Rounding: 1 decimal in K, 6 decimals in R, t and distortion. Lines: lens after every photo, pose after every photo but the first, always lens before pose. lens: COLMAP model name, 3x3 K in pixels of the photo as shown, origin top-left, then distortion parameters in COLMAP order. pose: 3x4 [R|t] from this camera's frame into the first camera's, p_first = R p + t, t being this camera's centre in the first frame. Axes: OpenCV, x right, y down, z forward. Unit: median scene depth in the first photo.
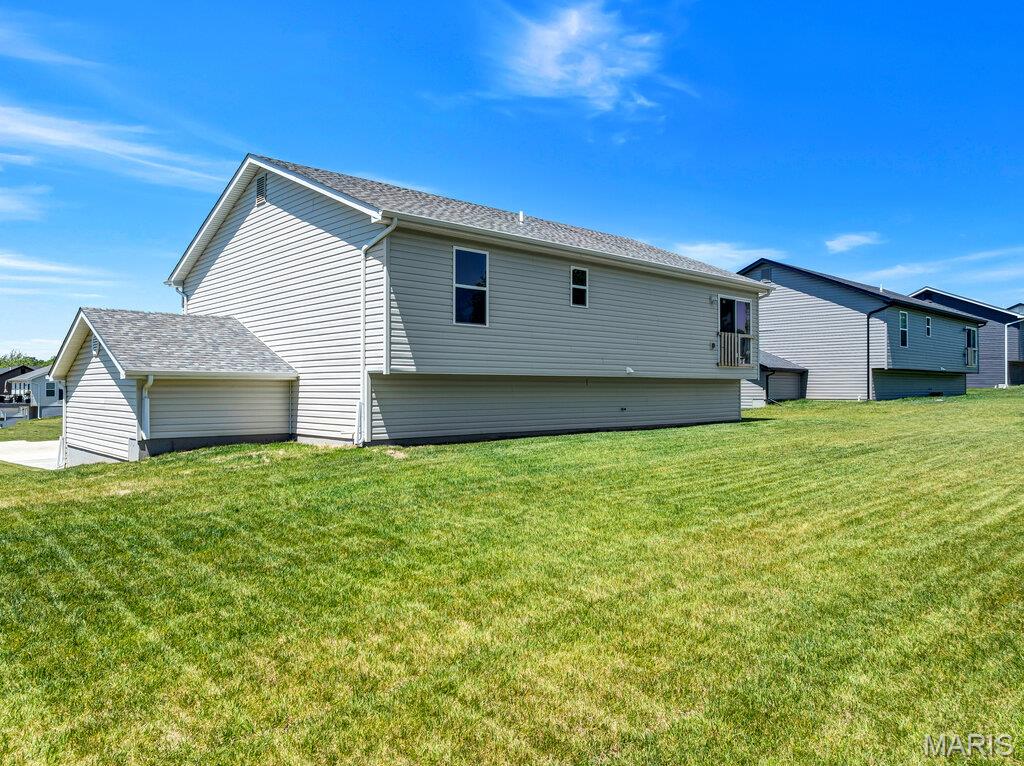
lens RADIAL K [[728.0, 0, 512.0], [0, 728.0, 383.0], [0, 0, 1]] dist [-0.034264, -0.001563]
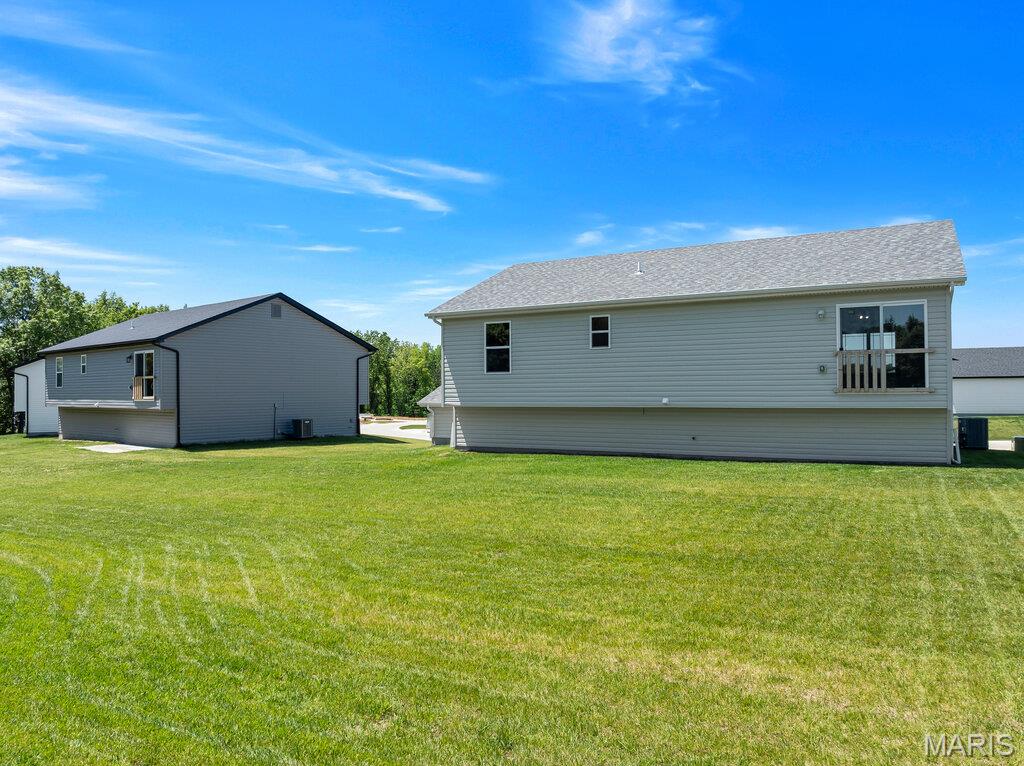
lens RADIAL K [[728.0, 0, 512.0], [0, 728.0, 383.0], [0, 0, 1]] dist [-0.034264, -0.001563]
pose [[0.306362, -0.013054, -0.951825, 1.292728], [0.014669, 0.999852, -0.008991, -0.044062], [0.951802, -0.011208, 0.306509, 0.550772]]
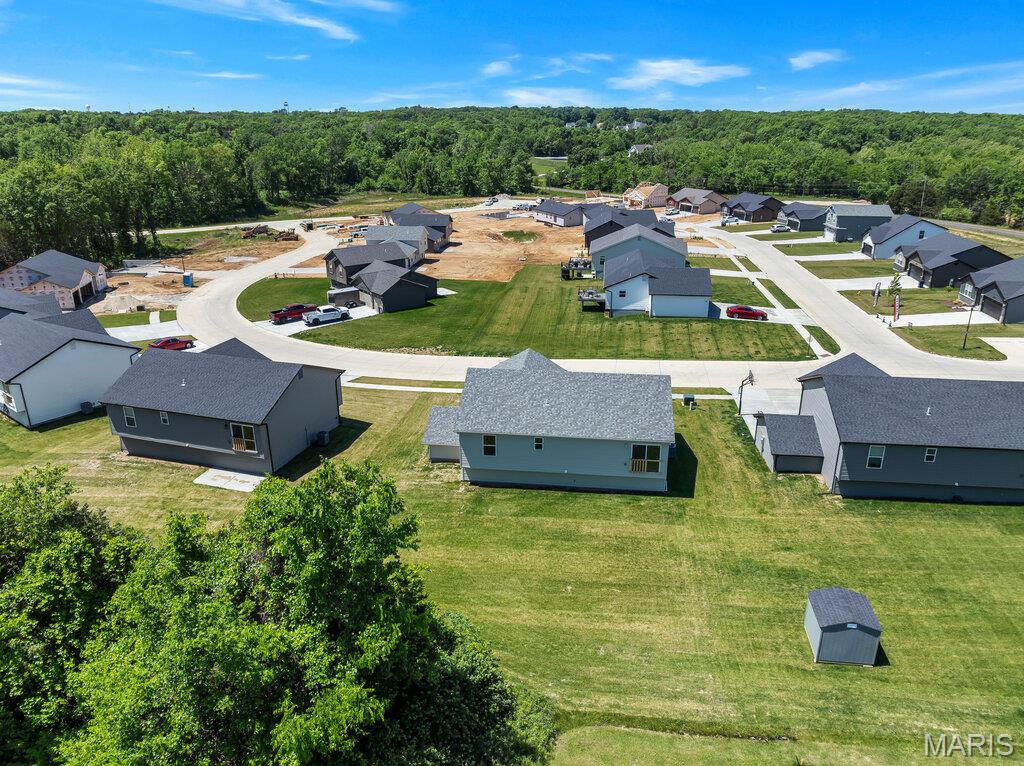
lens RADIAL K [[728.0, 0, 512.0], [0, 728.0, 383.0], [0, 0, 1]] dist [-0.034264, -0.001563]
pose [[0.642236, 0.261754, -0.720429, 2.200325], [0.011255, 0.936564, 0.350316, -1.478258], [0.766424, -0.233094, 0.598549, -0.785732]]
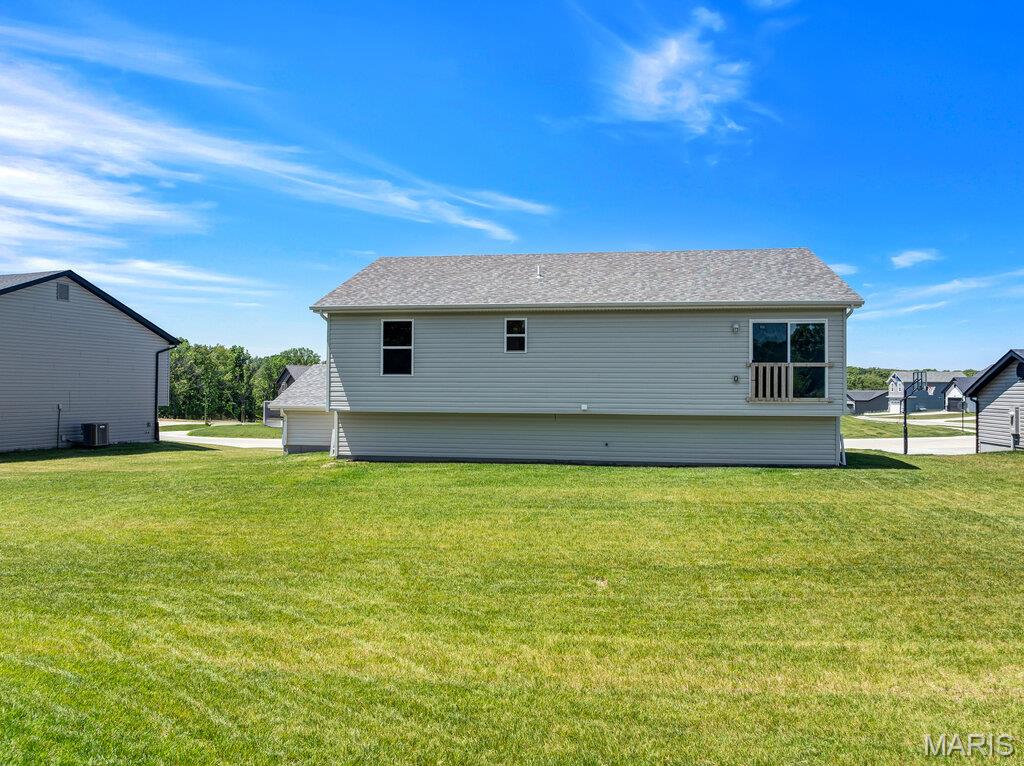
lens RADIAL K [[728.0, 0, 512.0], [0, 728.0, 383.0], [0, 0, 1]] dist [-0.034264, -0.001563]
pose [[0.621369, -0.005478, -0.783499, 1.085223], [-0.000434, 0.999973, -0.007336, -0.053370], [0.783518, 0.004898, 0.621350, 0.313460]]
